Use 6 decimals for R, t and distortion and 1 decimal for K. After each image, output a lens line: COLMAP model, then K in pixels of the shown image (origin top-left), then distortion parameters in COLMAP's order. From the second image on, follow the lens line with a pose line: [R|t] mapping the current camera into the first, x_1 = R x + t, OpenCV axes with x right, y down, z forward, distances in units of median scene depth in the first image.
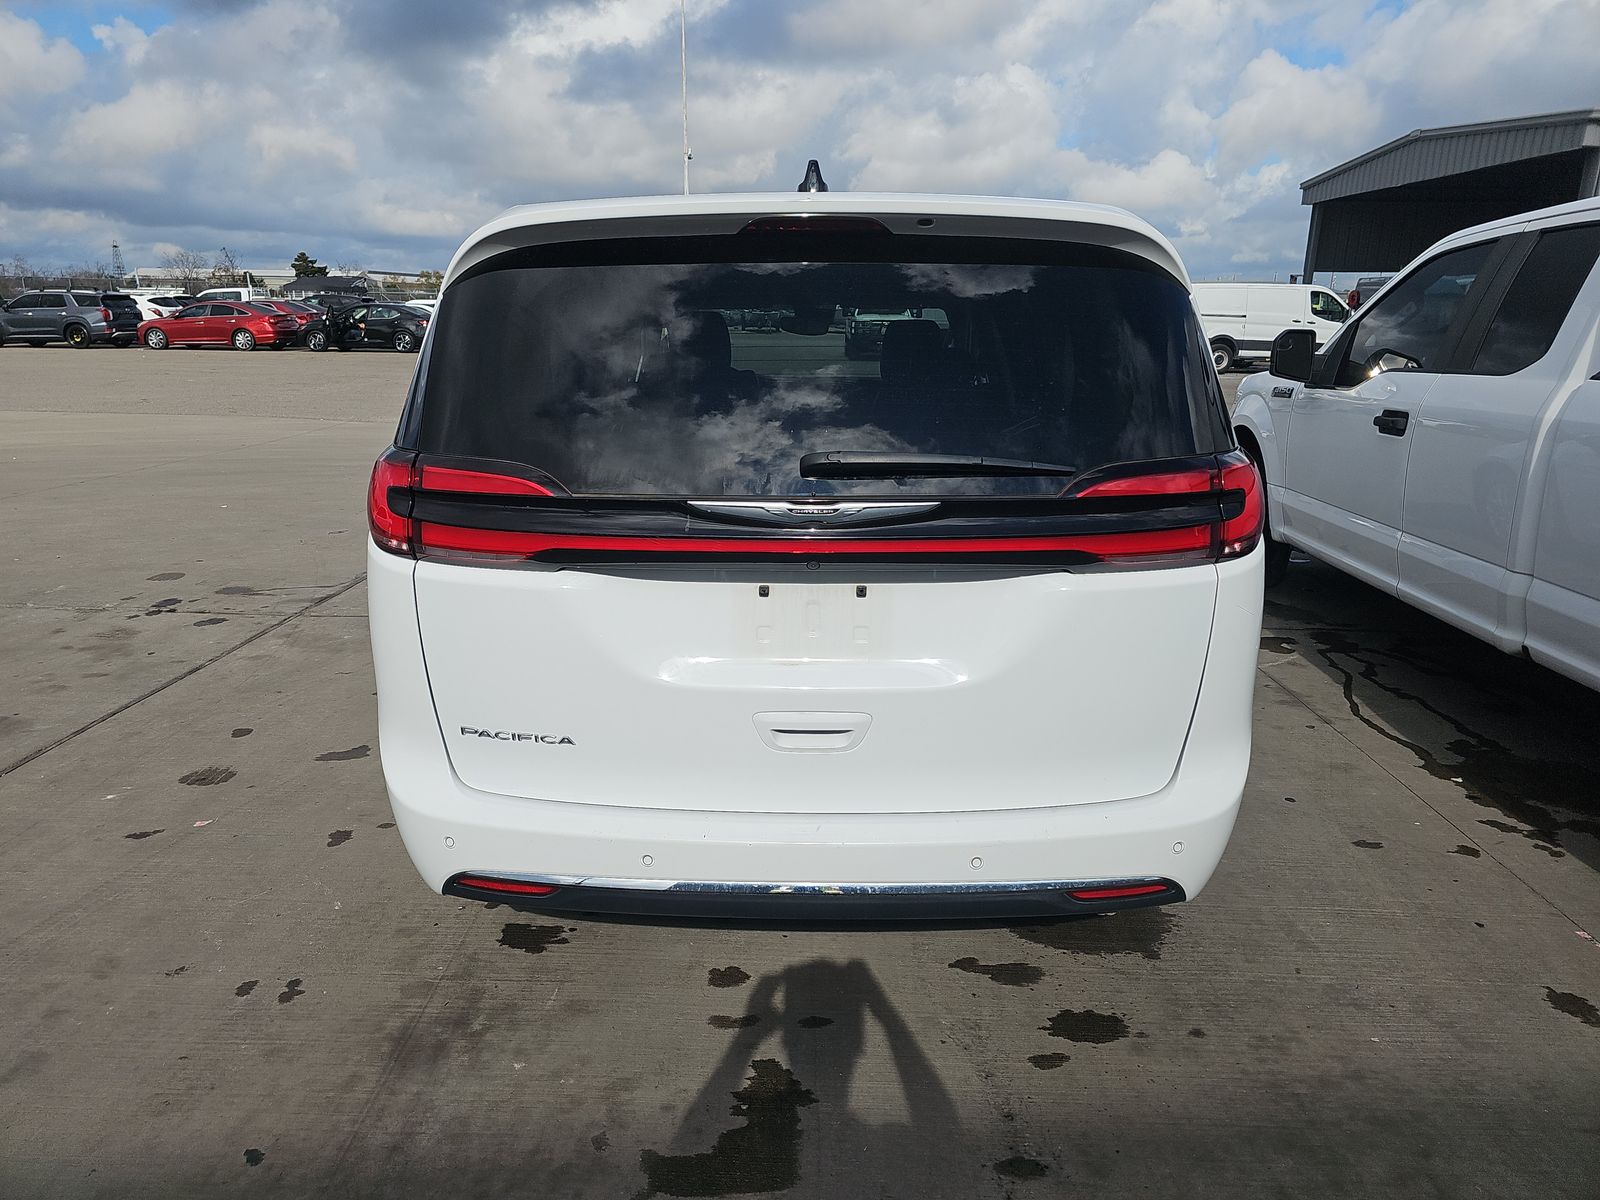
lens RADIAL K [[1071.8, 0, 800.0], [0, 1071.8, 612.7], [0, 0, 1]] dist [0.032733, -0.021581]
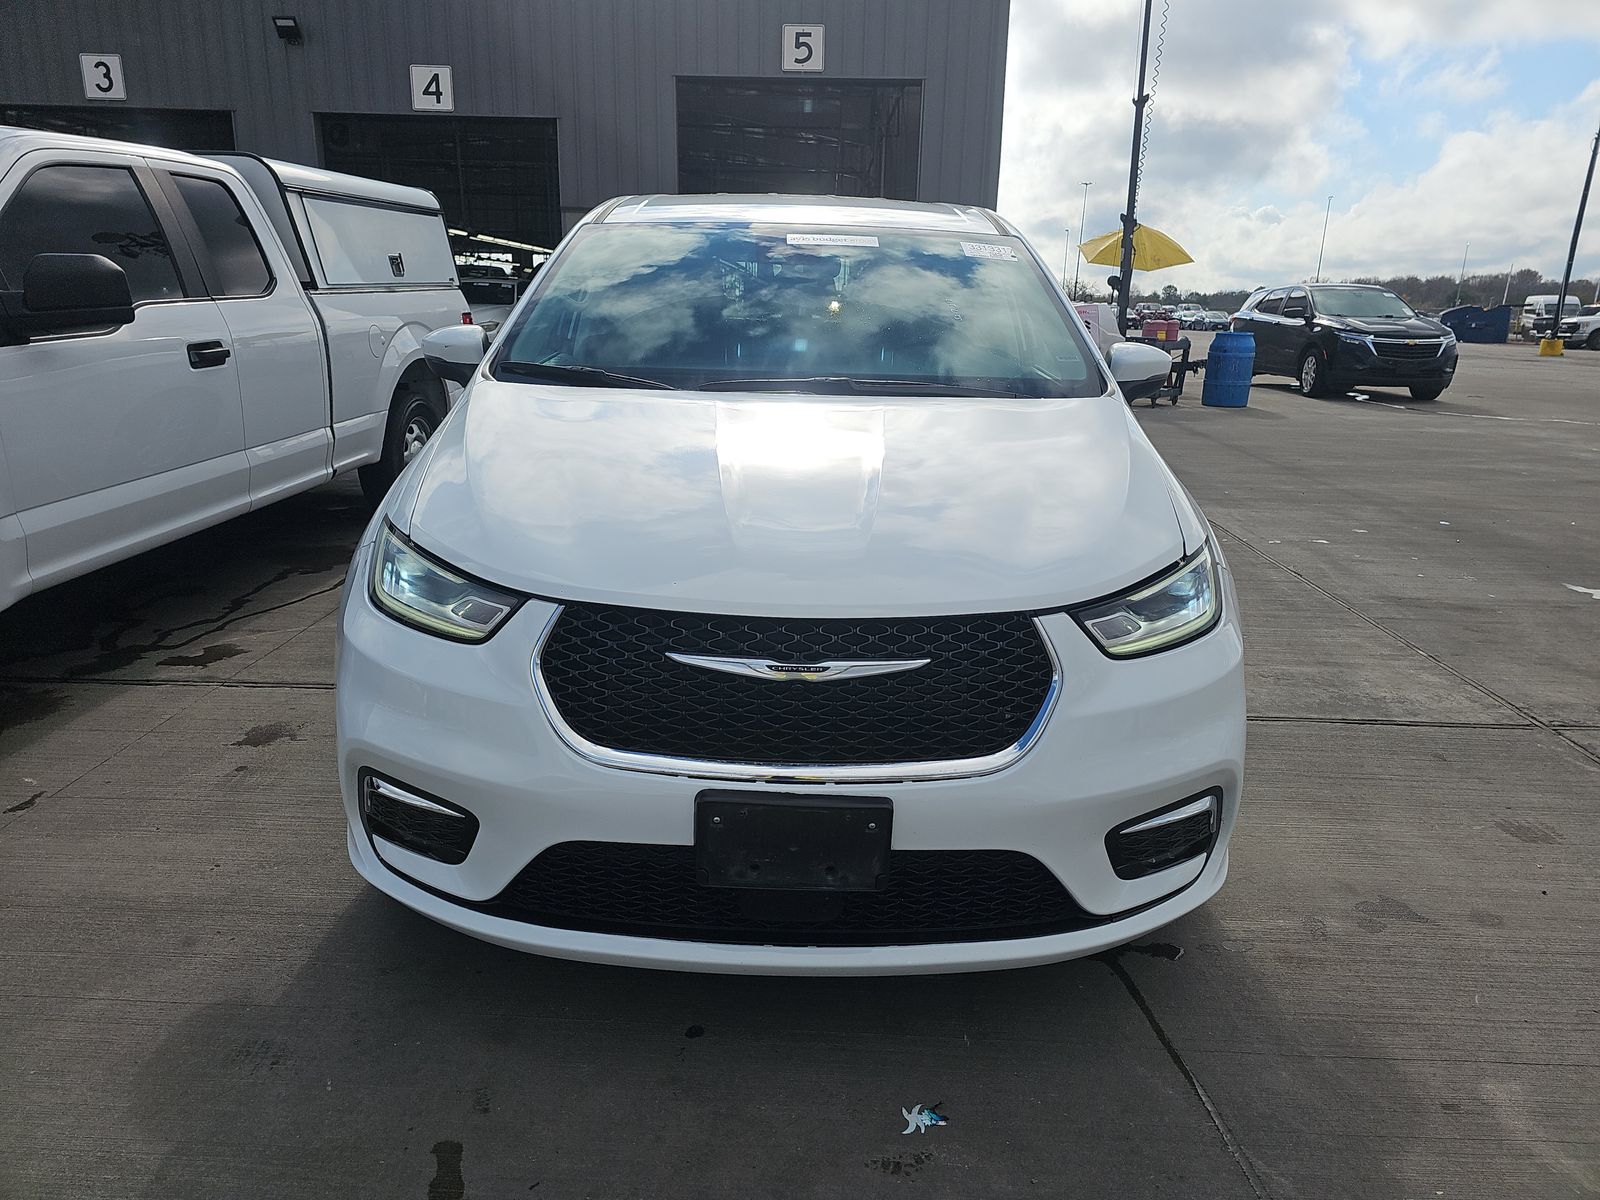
lens RADIAL K [[1071.8, 0, 801.2], [0, 1071.8, 598.3], [0, 0, 1]] dist [0.032733, -0.021581]
pose [[-0.999553, -0.029889, 0.000286, -0.002693], [-0.025235, 0.848949, 0.527872, -0.482690], [-0.016021, 0.527629, -0.849324, 1.799448]]
